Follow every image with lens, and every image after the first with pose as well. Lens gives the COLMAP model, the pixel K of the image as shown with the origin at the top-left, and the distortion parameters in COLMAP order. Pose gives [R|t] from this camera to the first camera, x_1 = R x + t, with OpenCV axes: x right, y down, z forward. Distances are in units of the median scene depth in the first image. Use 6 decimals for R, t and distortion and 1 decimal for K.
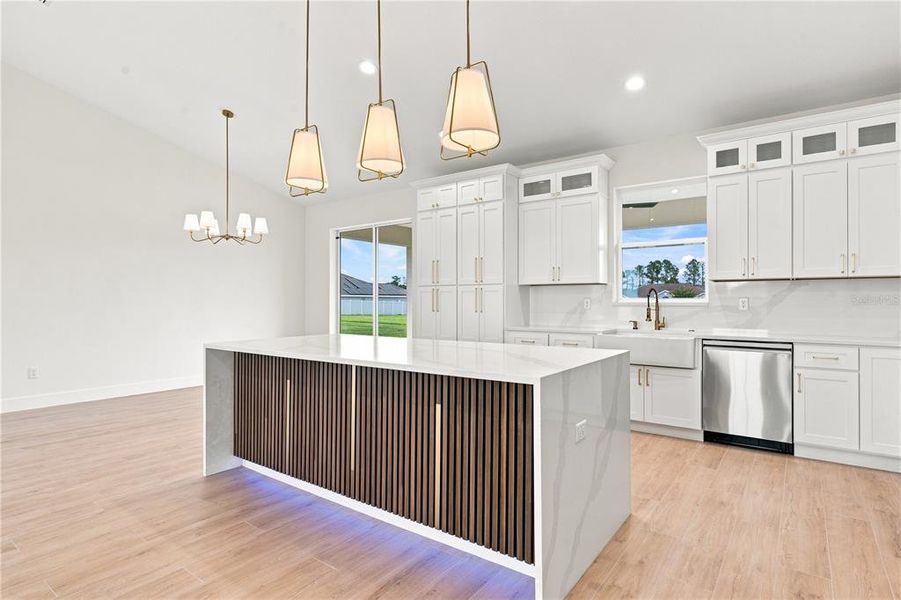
lens RADIAL K [[472.1, 0, 450.5], [0, 472.1, 300.0], [0, 0, 1]] dist [-0.000964, -0.000064]
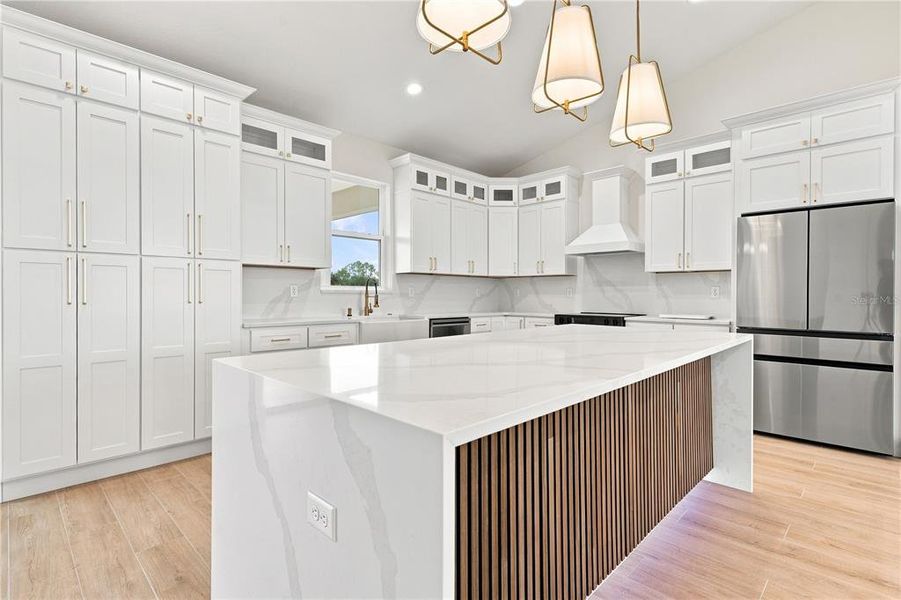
lens RADIAL K [[438.6, 0, 450.1], [0, 438.6, 293.8], [0, 0, 1]] dist [0.002217, 0.000734]
pose [[0.137669, 0.002887, 0.990474, -0.572458], [-0.005194, 0.999984, -0.002193, 0.016277], [-0.990465, -0.004843, 0.137682, 0.738488]]
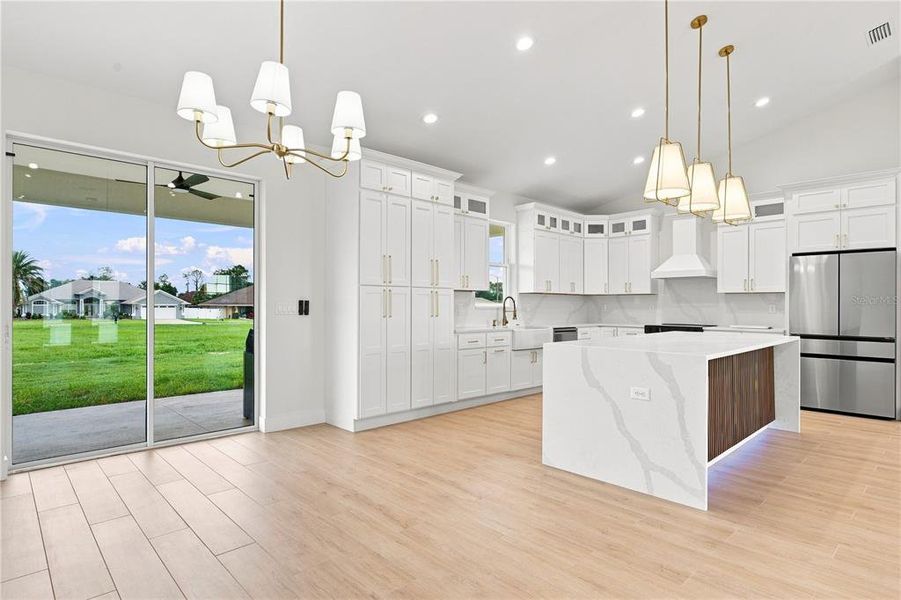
lens RADIAL K [[482.4, 0, 450.5], [0, 482.4, 300.0], [0, 0, 1]] dist [0.000239, 0.000221]
pose [[0.167773, 0.012585, 0.985745, -1.119555], [-0.006863, 0.999909, -0.011598, 0.004408], [-0.985802, -0.004819, 0.167844, 1.002095]]
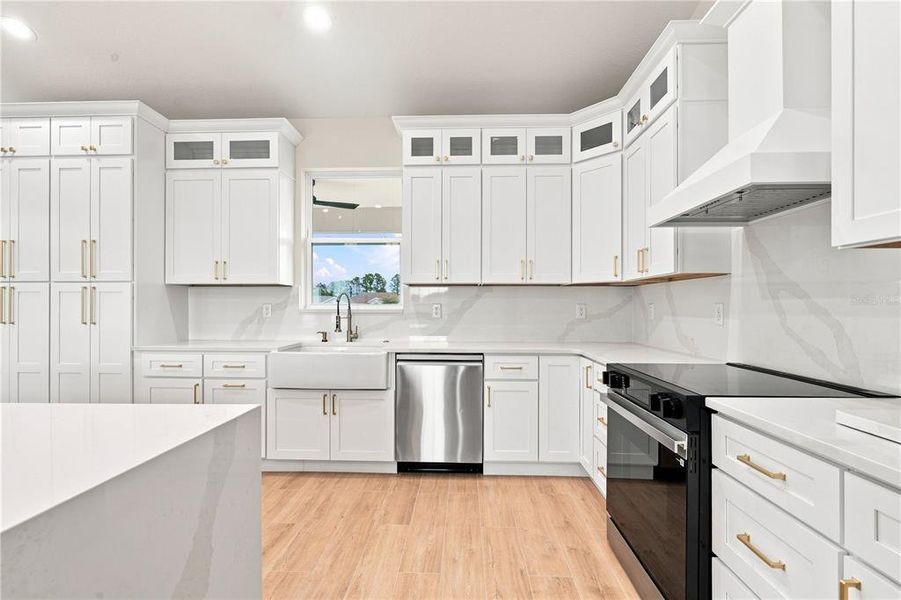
lens RADIAL K [[412.6, 0, 448.9], [0, 412.6, 303.9], [0, 0, 1]] dist [-0.002038, 0.000074]
pose [[0.825204, 0.005707, 0.564807, 0.185168], [-0.003189, 0.999980, -0.005445, -0.000865], [-0.564826, 0.002692, 0.825205, 0.321496]]
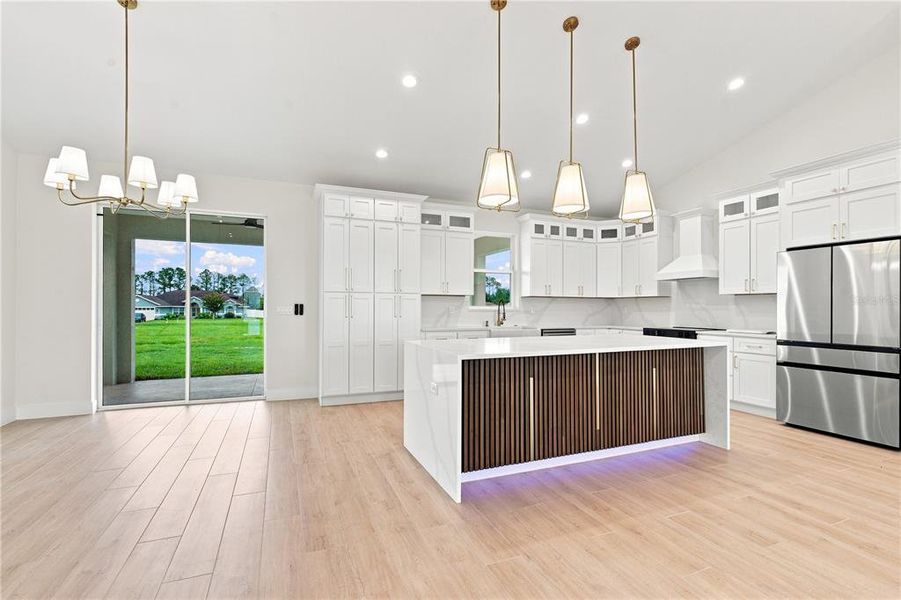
lens RADIAL K [[412.6, 0, 448.9], [0, 412.6, 303.9], [0, 0, 1]] dist [-0.002038, 0.000074]
pose [[0.515280, 0.011504, 0.856945, -0.920116], [-0.007009, 0.999933, -0.009209, 0.002721], [-0.856993, -0.001262, 0.515326, 0.467849]]
